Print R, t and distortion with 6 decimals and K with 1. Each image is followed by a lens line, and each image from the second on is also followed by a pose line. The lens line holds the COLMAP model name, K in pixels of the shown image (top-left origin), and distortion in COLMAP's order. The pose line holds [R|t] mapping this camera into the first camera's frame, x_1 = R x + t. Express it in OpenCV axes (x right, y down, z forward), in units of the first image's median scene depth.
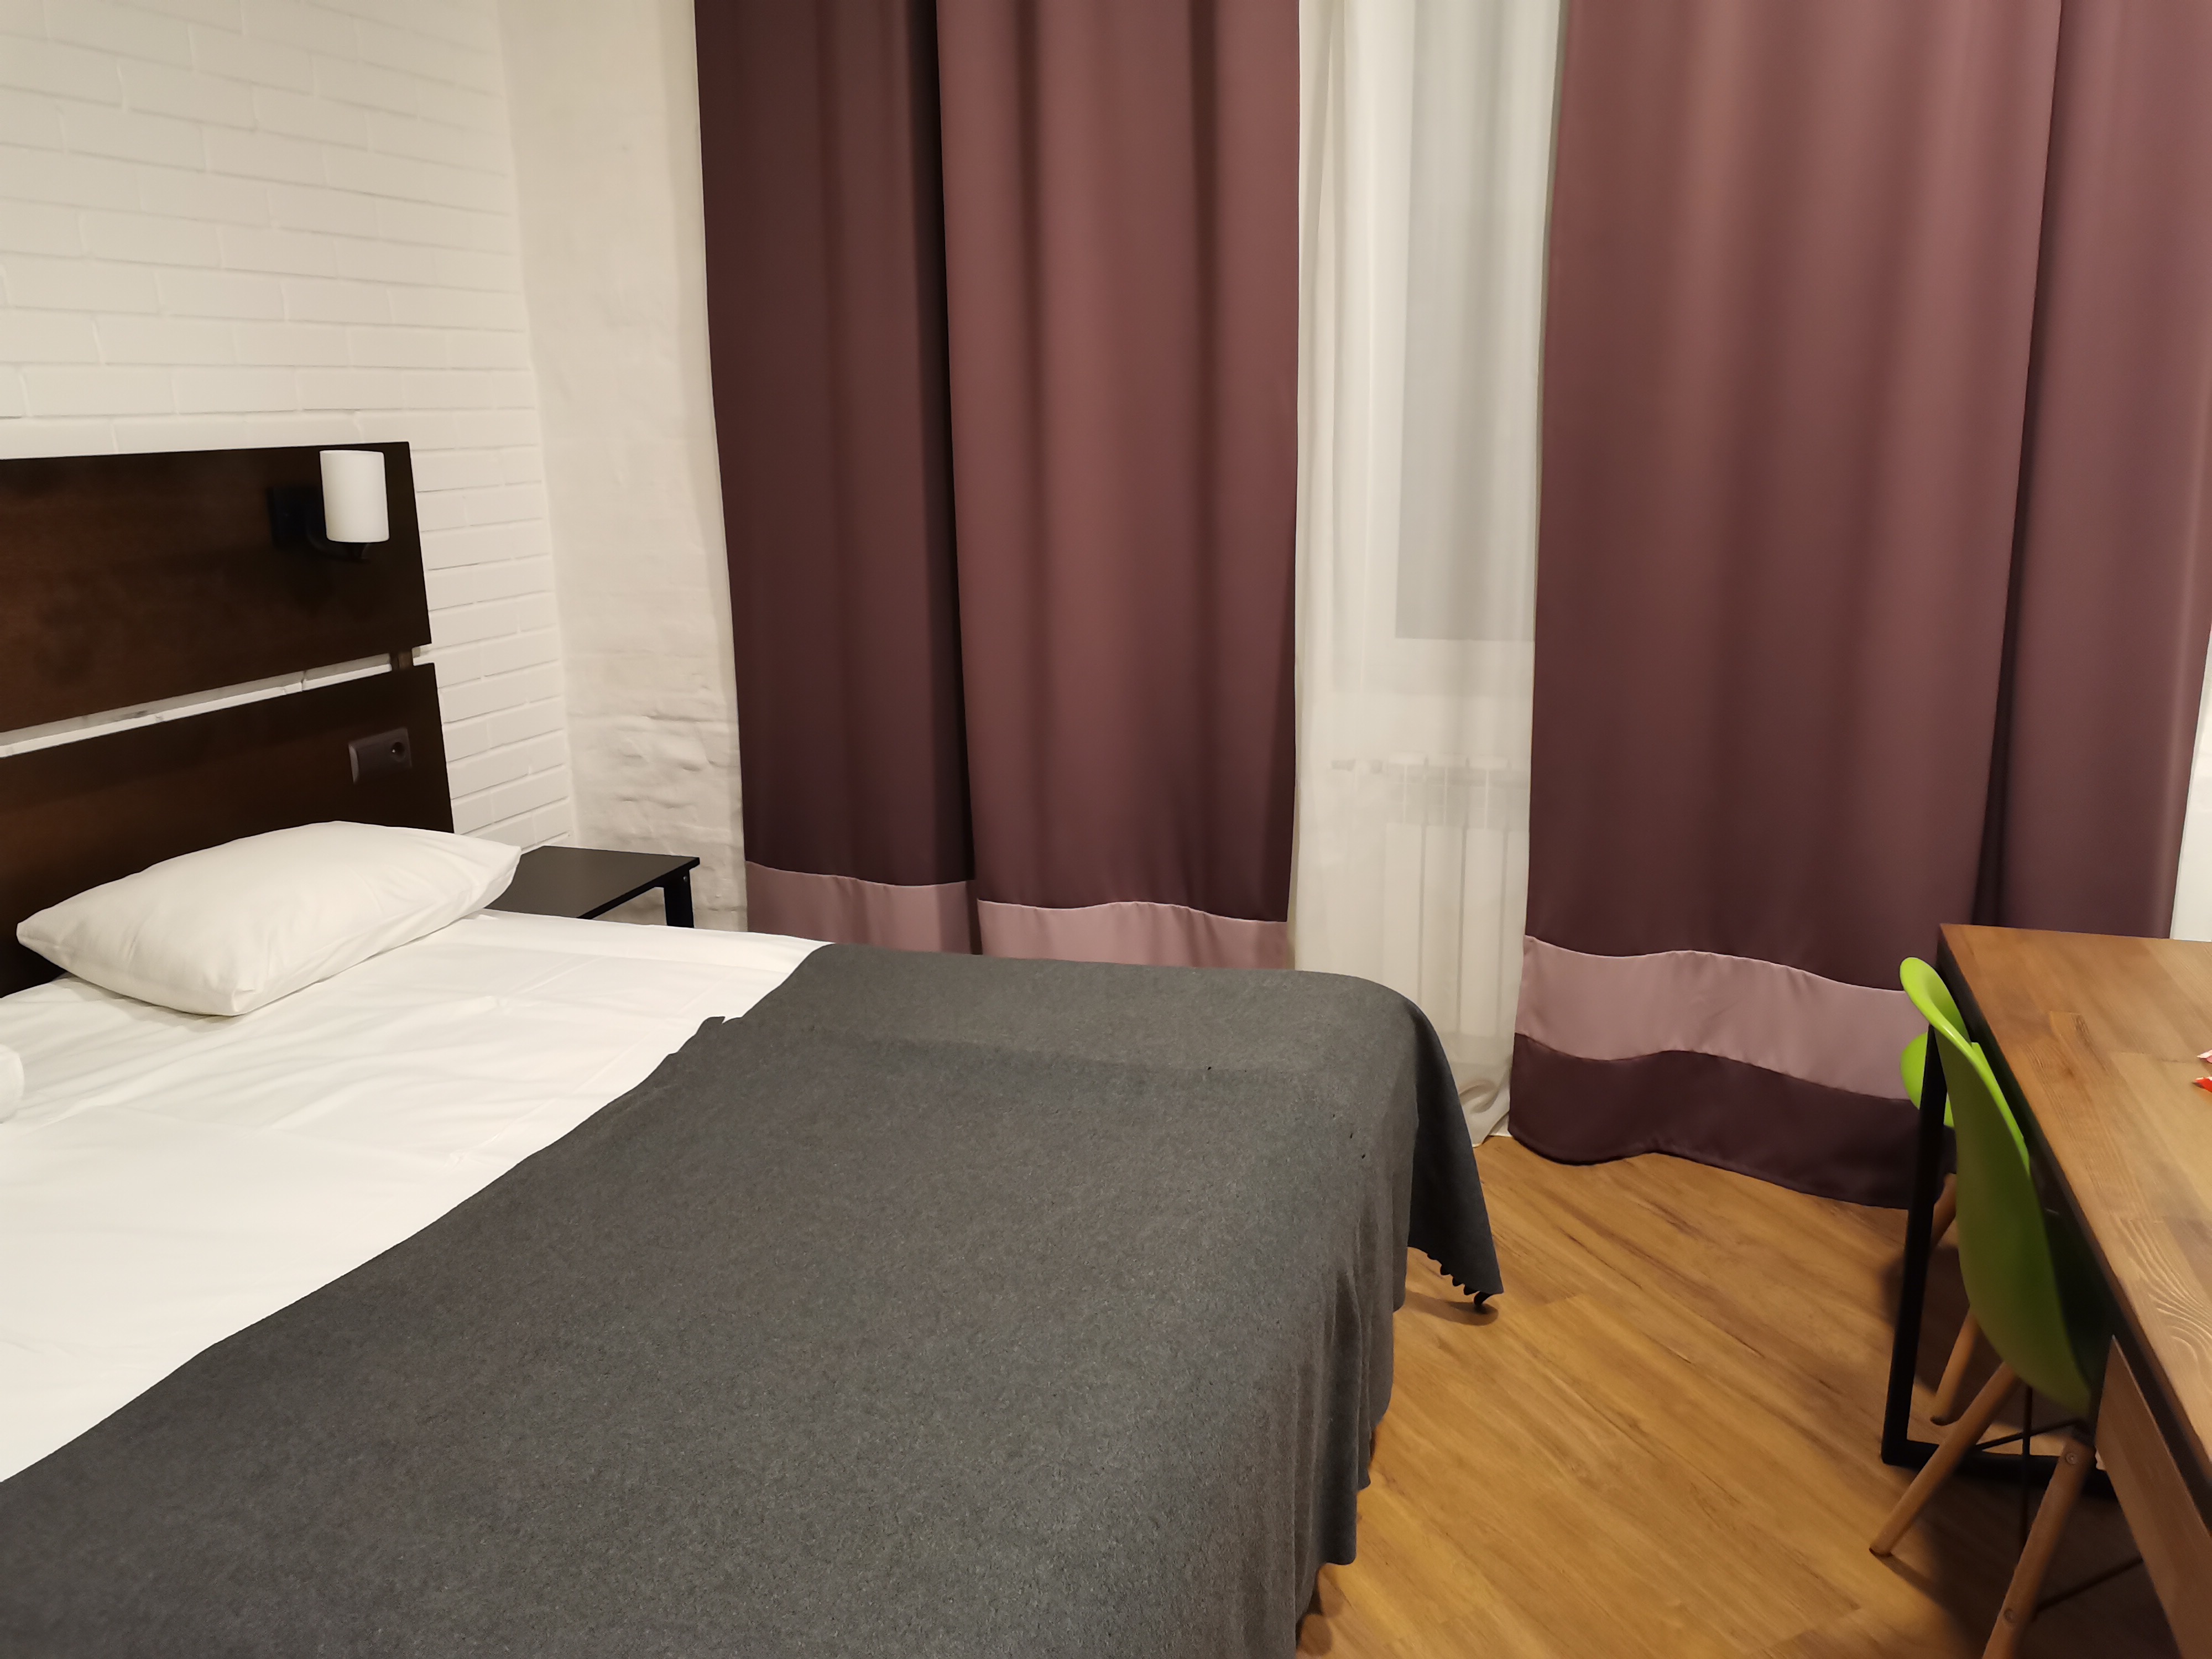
lens RADIAL K [[1634.9, 0, 1106.0], [0, 1634.9, 829.5], [0, 0, 1]] dist [-0.006861, 0.001679]
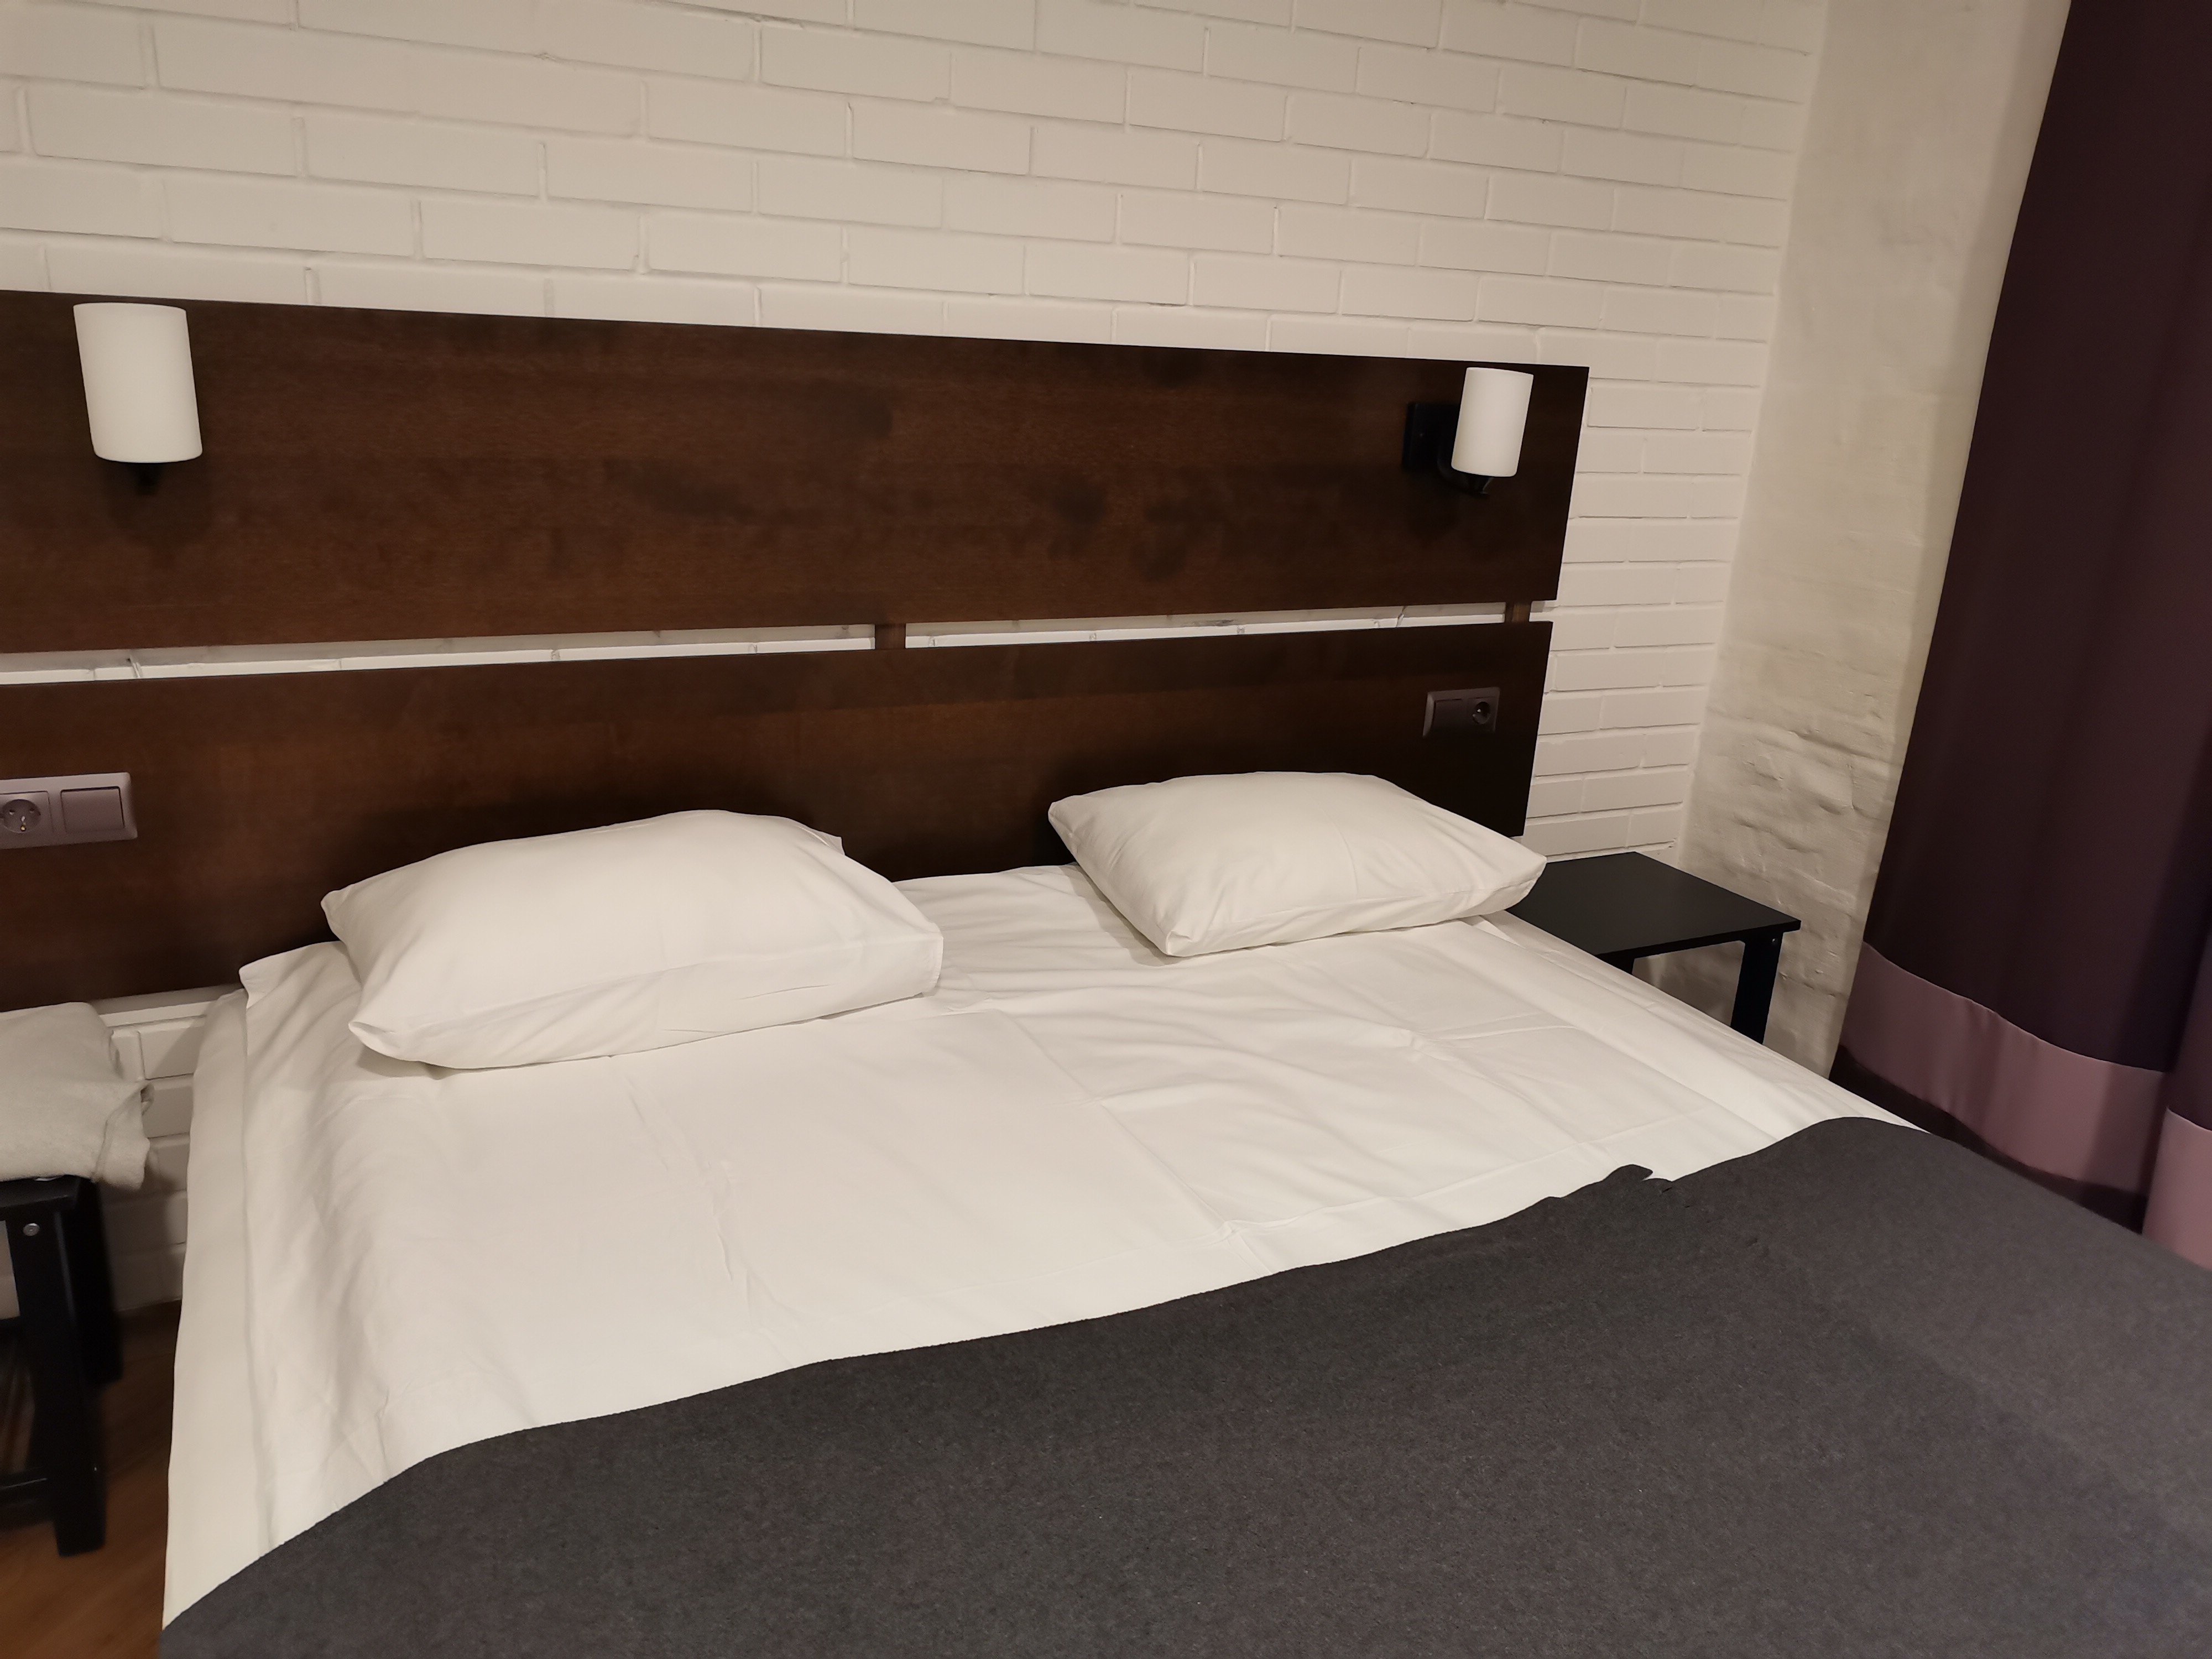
lens RADIAL K [[1634.9, 0, 1106.0], [0, 1634.9, 829.5], [0, 0, 1]] dist [-0.006861, 0.001679]
pose [[0.706296, 0.263992, -0.656852, 0.025481], [-0.244364, 0.961752, 0.123775, -0.046261], [0.664404, 0.073089, 0.743791, 0.202122]]
